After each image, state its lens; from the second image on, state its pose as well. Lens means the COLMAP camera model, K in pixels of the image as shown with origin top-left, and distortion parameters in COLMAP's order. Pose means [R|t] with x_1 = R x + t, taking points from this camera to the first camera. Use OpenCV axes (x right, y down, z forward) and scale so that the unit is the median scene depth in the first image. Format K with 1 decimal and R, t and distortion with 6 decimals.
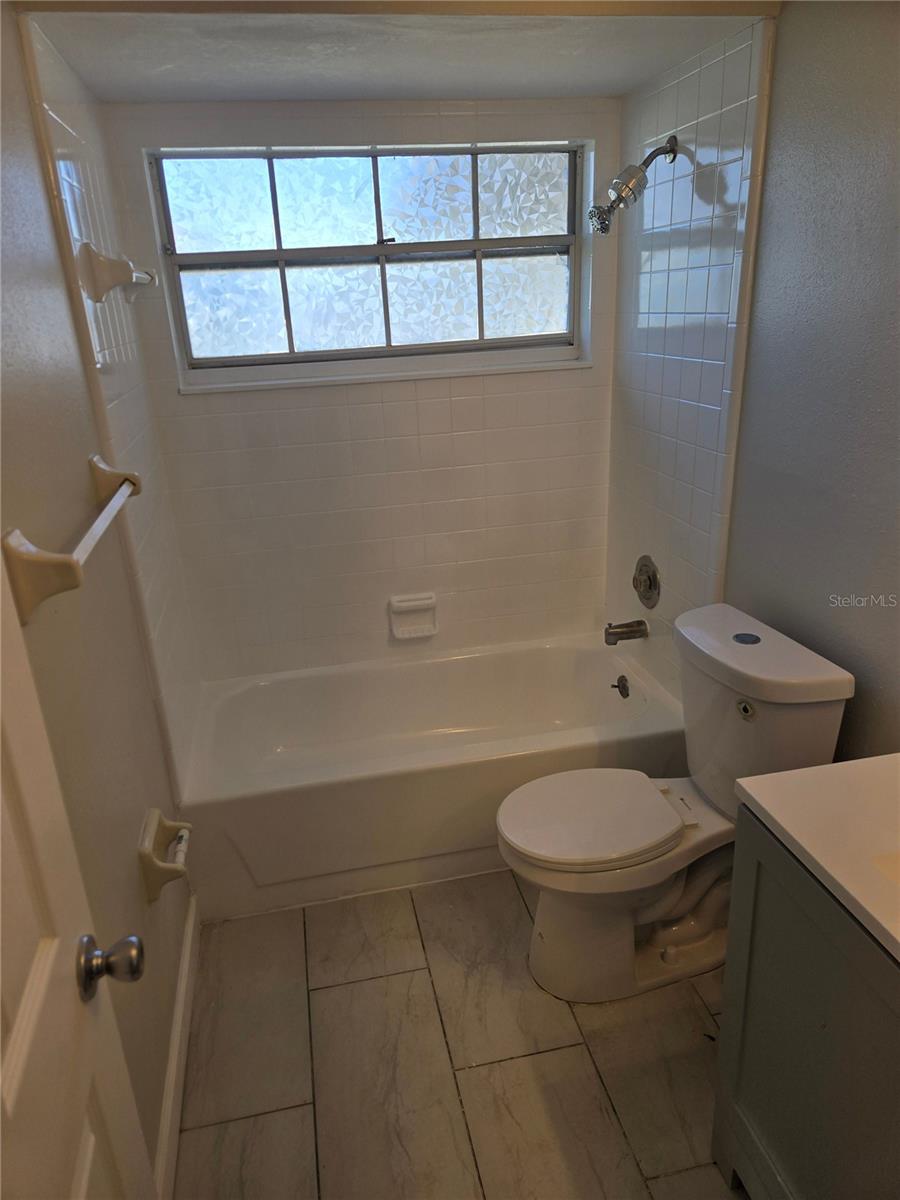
lens RADIAL K [[804.9, 0, 432.3], [0, 804.9, 610.5], [0, 0, 1]] dist [0.061832, -0.046680]
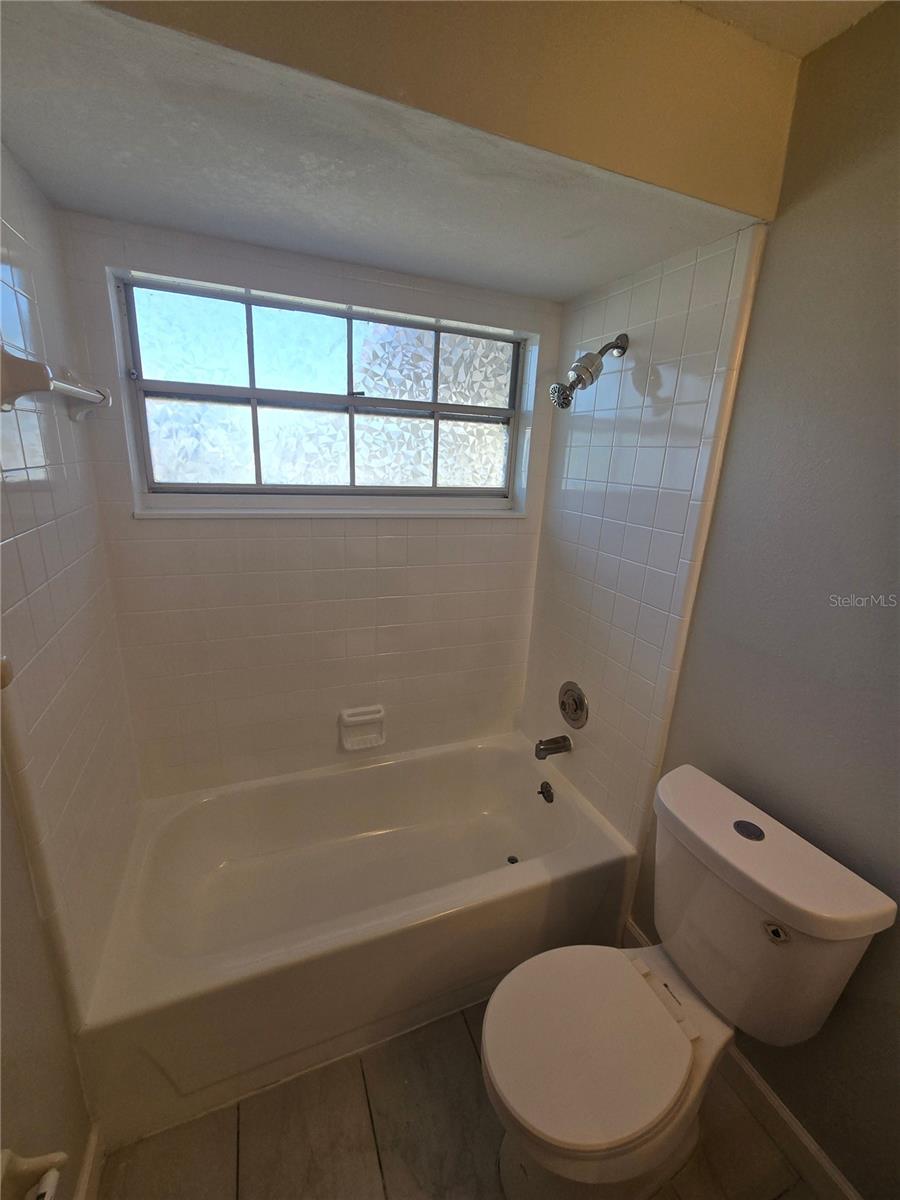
lens RADIAL K [[491.9, 0, 446.3], [0, 491.9, 596.0], [0, 0, 1]] dist [-0.006982, 0.003065]
pose [[0.978089, 0.040646, 0.204182, -0.067647], [-0.023169, 0.995916, -0.087264, -0.140840], [-0.206895, 0.080622, 0.975036, 0.387252]]
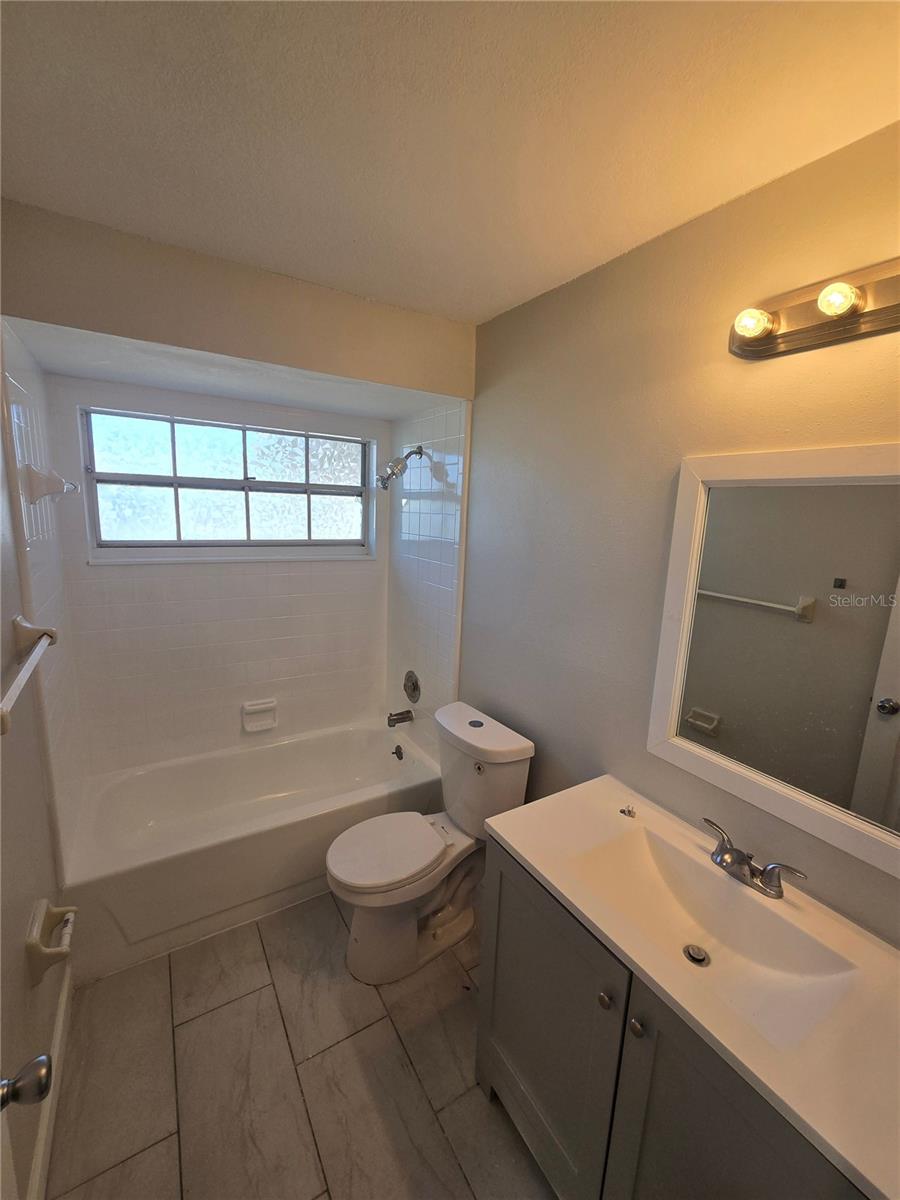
lens RADIAL K [[491.9, 0, 447.6], [0, 491.9, 597.2], [0, 0, 1]] dist [-0.006982, 0.003065]
pose [[0.932975, 0.024525, 0.359104, -0.037964], [0.043786, 0.982533, -0.180861, -0.033831], [-0.357267, 0.184463, 0.915606, 0.016002]]
